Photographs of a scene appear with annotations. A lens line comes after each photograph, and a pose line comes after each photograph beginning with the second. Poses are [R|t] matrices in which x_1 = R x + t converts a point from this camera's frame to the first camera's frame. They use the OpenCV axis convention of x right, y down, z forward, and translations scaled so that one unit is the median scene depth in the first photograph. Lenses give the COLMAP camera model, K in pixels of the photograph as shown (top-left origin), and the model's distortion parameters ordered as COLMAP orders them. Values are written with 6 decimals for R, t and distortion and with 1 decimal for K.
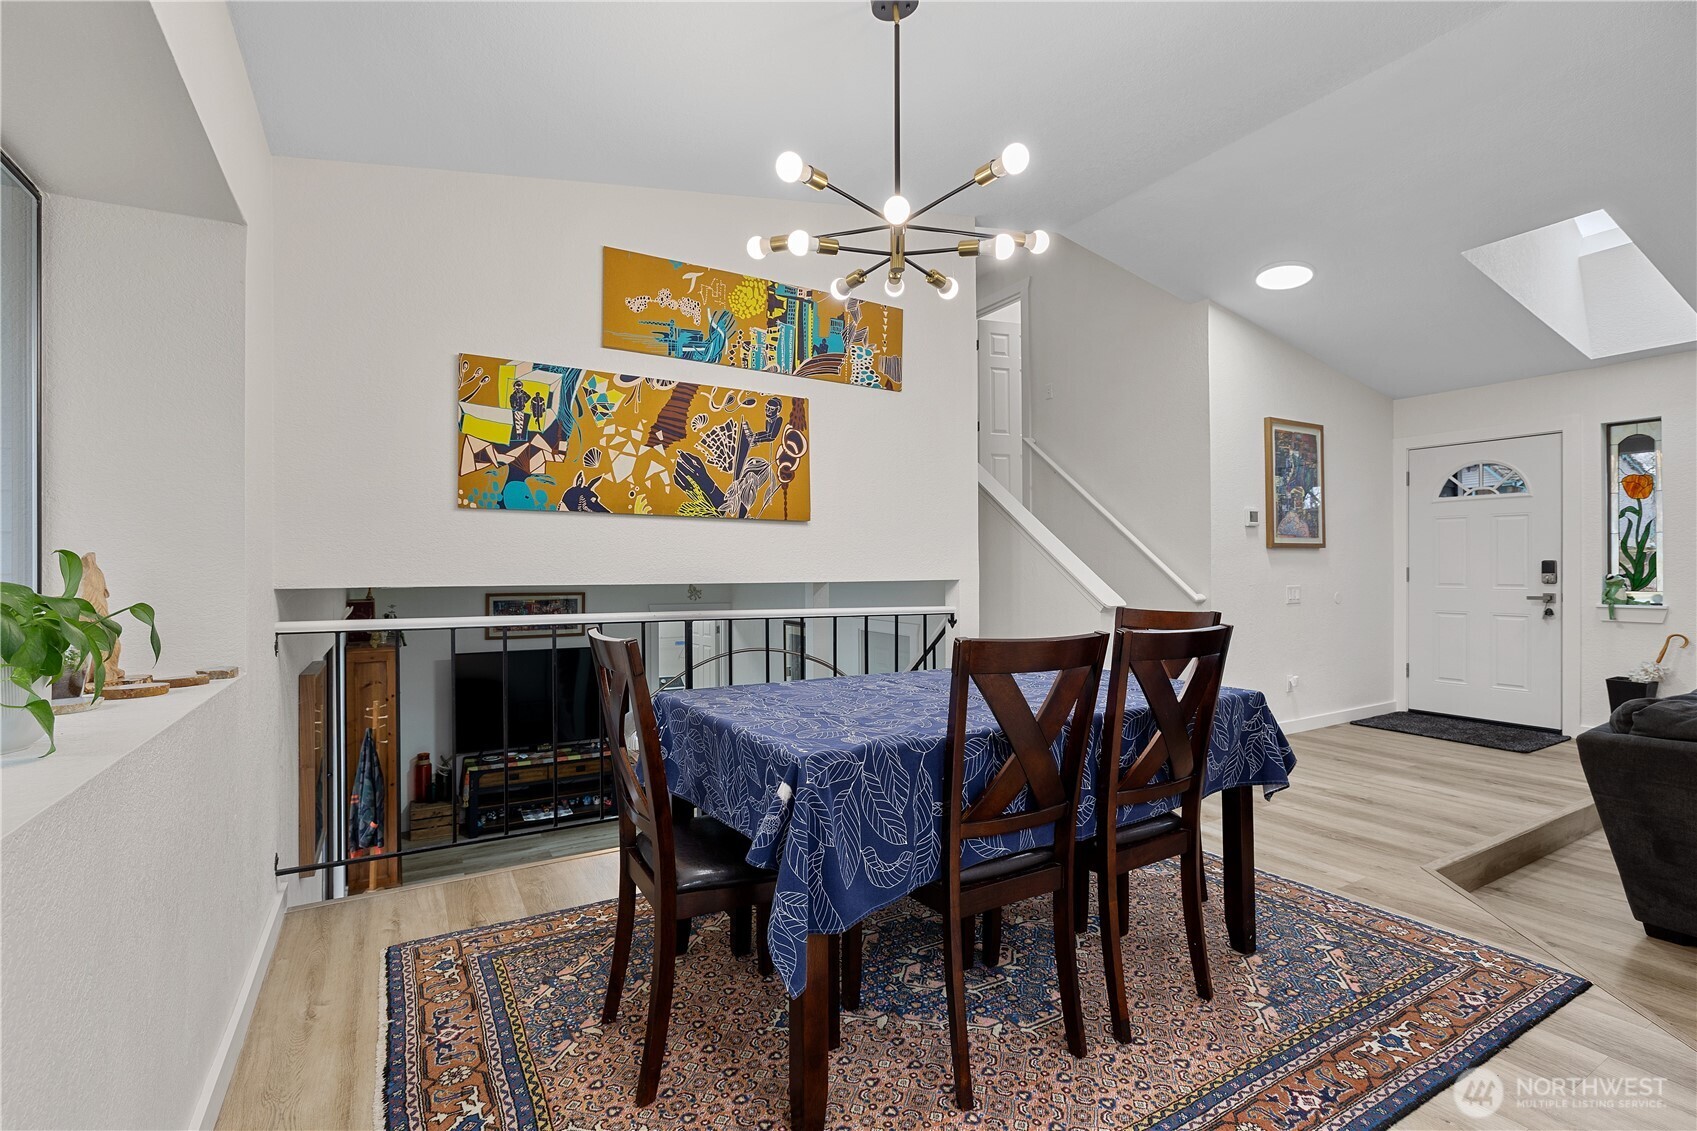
lens RADIAL K [[766.8, 0, 850.0], [0, 766.8, 563.3], [0, 0, 1]] dist [-0.015136, 0.001024]
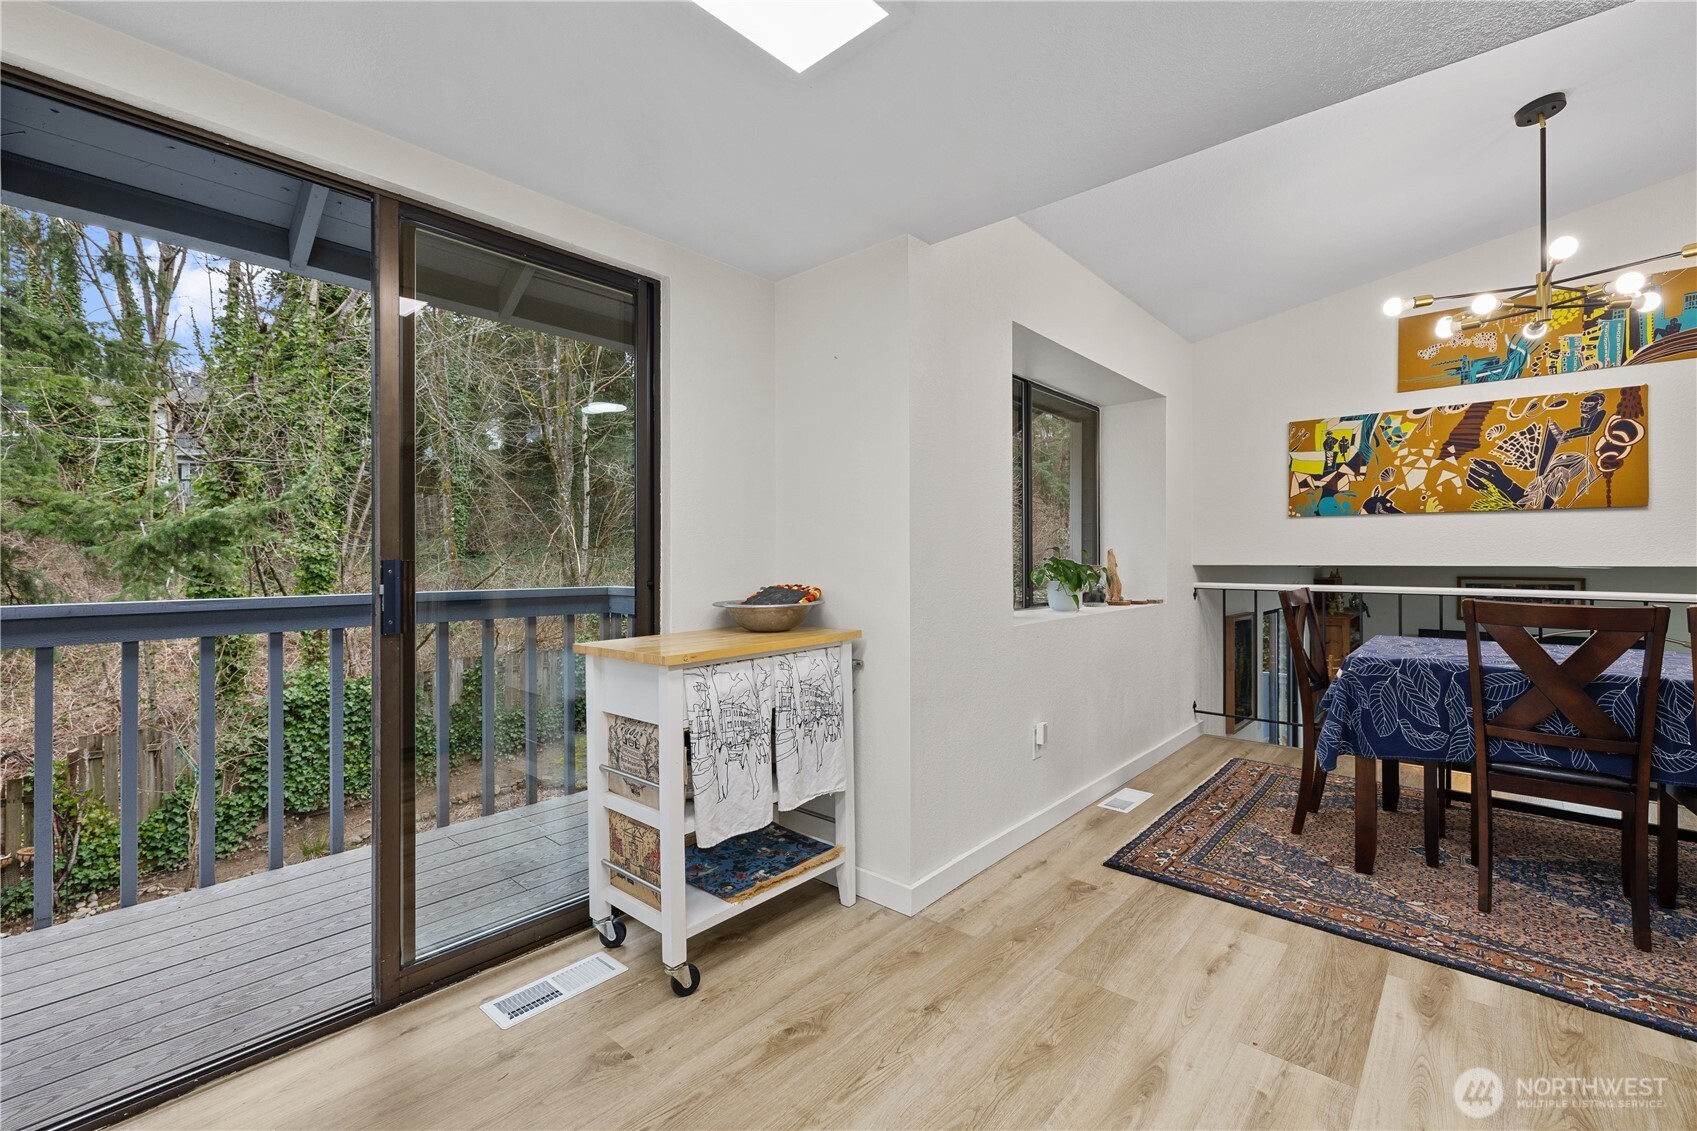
lens RADIAL K [[720.4, 0, 849.8], [0, 720.4, 556.8], [0, 0, 1]] dist [0.002410, 0.000629]
pose [[0.304954, 0.000802, -0.952367, 0.601167], [0.010834, 0.999932, 0.004312, -0.003935], [0.952305, -0.011633, 0.304925, -0.331210]]
